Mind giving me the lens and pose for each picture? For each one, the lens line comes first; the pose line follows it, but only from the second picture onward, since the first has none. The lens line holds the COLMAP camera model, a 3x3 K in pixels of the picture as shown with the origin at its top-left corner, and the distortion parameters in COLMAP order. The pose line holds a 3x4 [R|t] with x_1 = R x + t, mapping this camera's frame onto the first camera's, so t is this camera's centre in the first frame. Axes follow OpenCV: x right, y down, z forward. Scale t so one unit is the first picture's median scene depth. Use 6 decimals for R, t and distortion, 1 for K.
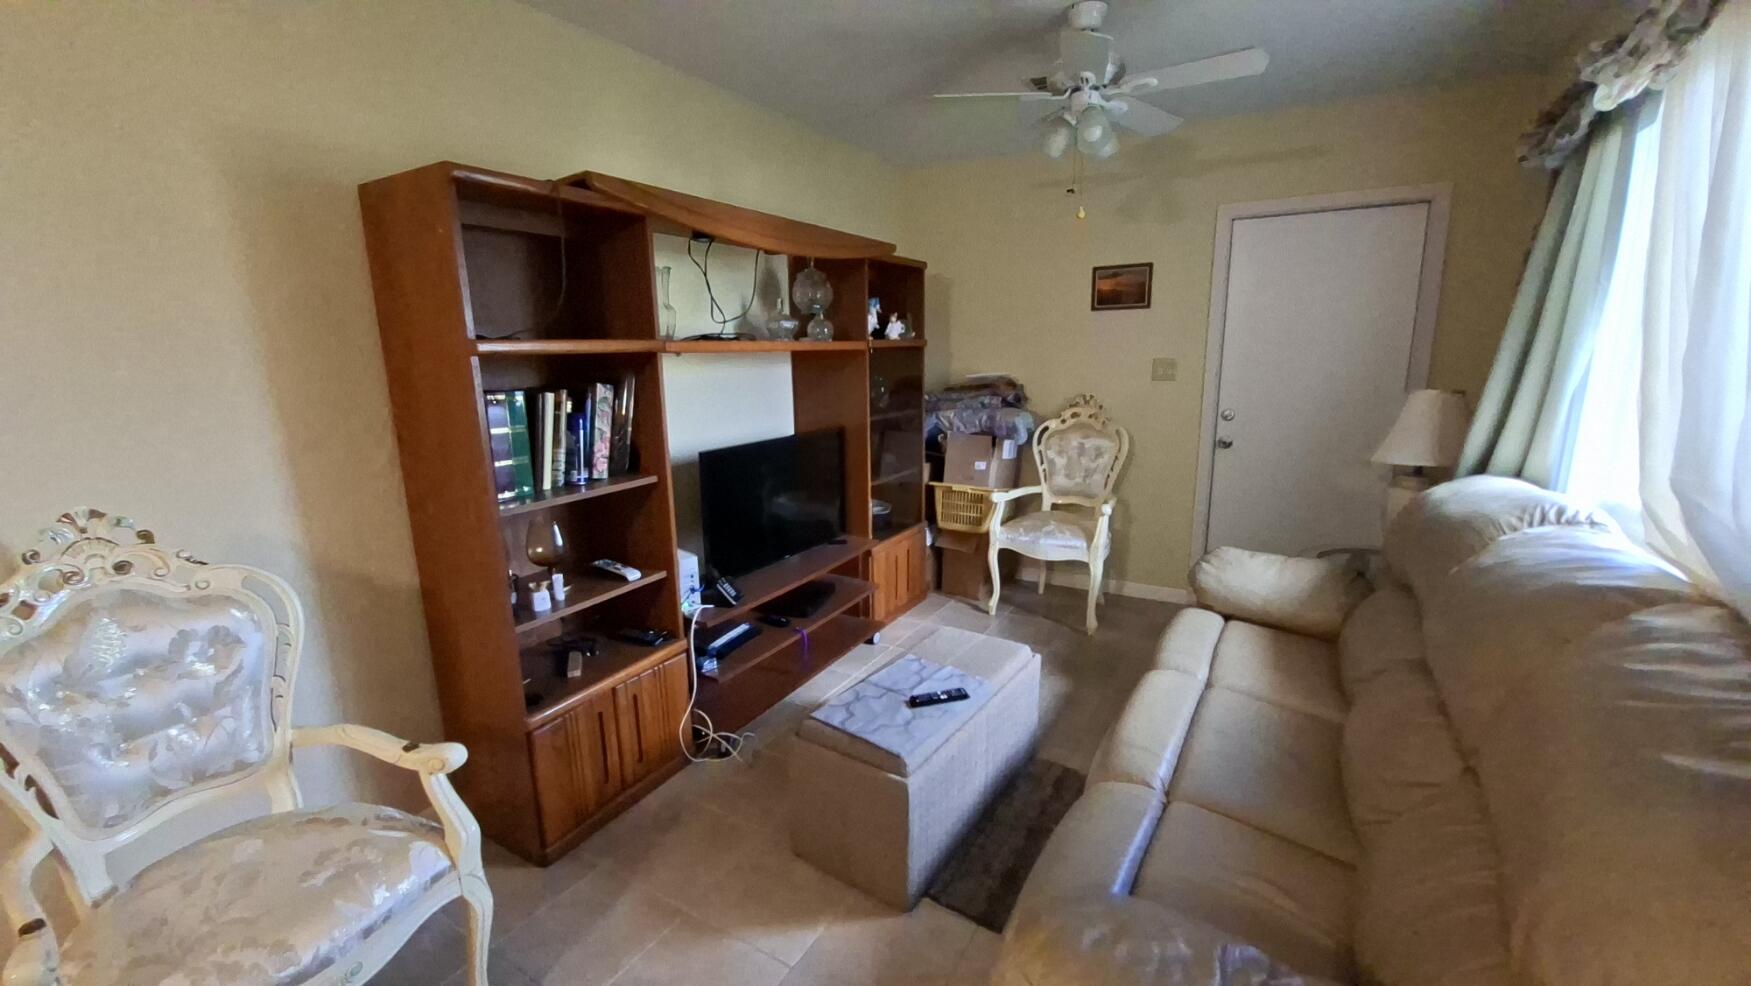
lens RADIAL K [[697.2, 0, 875.5], [0, 697.2, 493.0], [0, 0, 1]] dist [0.000318, 0.000003]
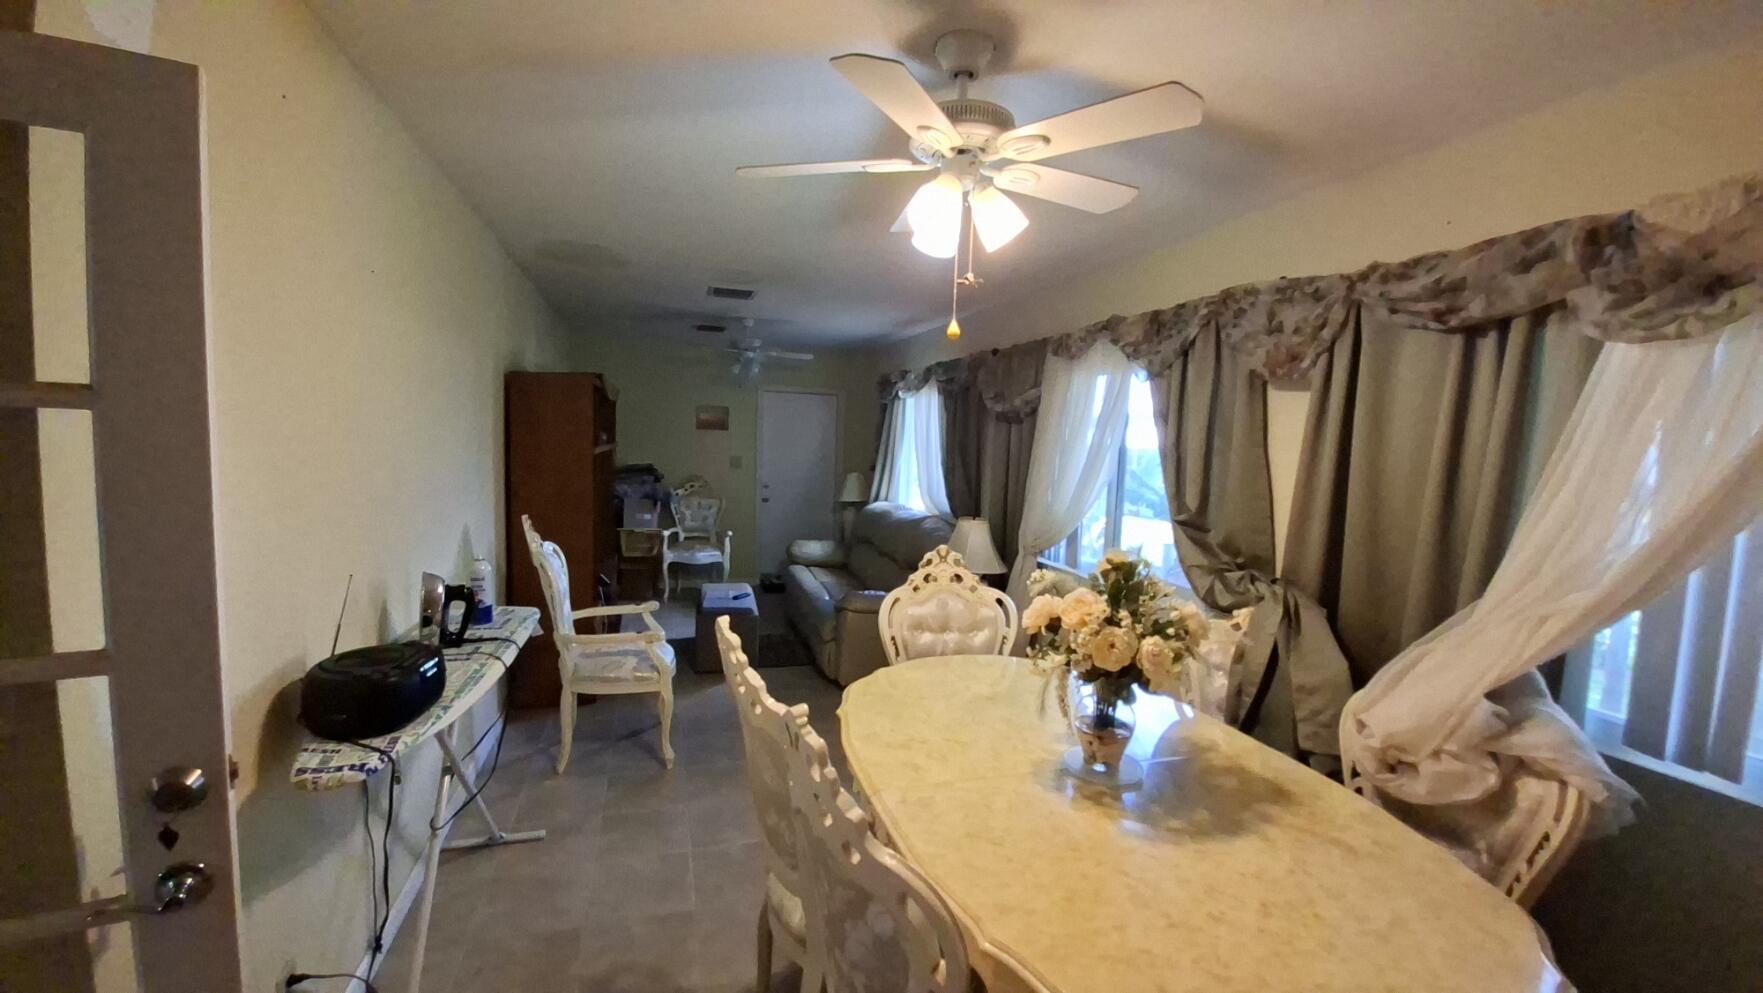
lens RADIAL K [[727.2, 0, 881.5], [0, 727.2, 496.5], [0, 0, 1]] dist [-0.001099, -0.000206]
pose [[0.666167, -0.020825, 0.745512, -0.790971], [0.106606, 0.992004, -0.067549, 0.092009], [-0.738144, 0.124475, 0.663060, -0.589135]]
